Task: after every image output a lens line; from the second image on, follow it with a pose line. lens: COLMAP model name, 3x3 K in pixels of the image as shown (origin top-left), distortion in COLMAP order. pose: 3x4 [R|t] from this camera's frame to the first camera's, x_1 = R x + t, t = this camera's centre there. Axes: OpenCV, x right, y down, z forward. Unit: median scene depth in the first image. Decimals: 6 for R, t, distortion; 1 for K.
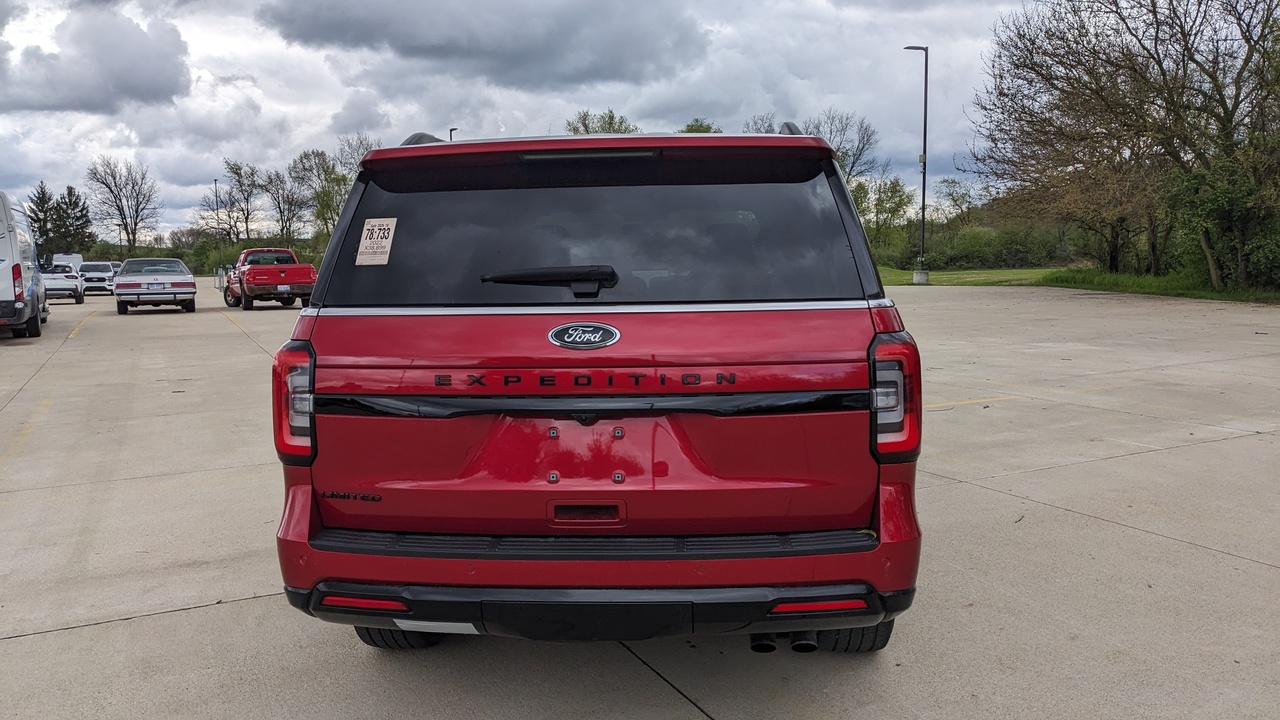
lens RADIAL K [[1070.8, 0, 640.0], [0, 1070.8, 360.0], [0, 0, 1]] dist [0.001144, -0.000209]
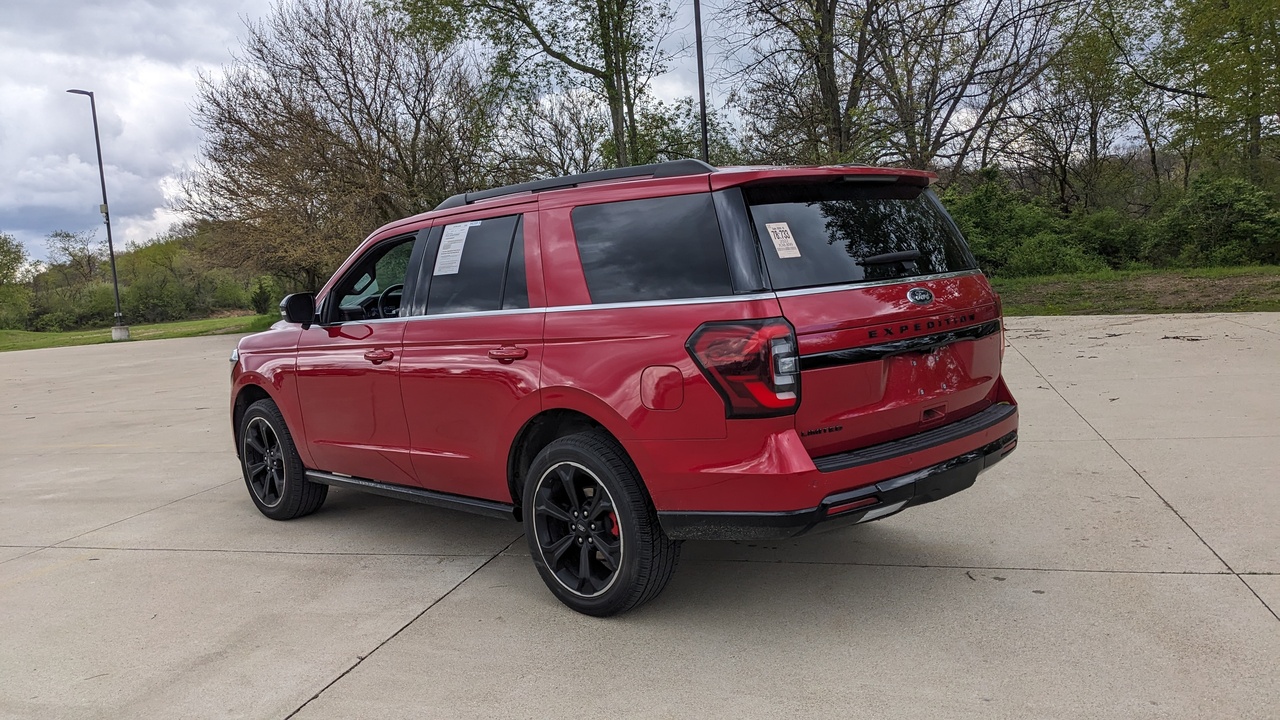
lens RADIAL K [[1070.8, 0, 640.0], [0, 1070.8, 360.0], [0, 0, 1]] dist [0.001144, -0.000209]
pose [[0.677062, -0.086807, 0.730788, -0.117455], [0.124348, 0.992235, 0.002657, 0.000784], [-0.725344, 0.089073, 0.682599, 0.022579]]
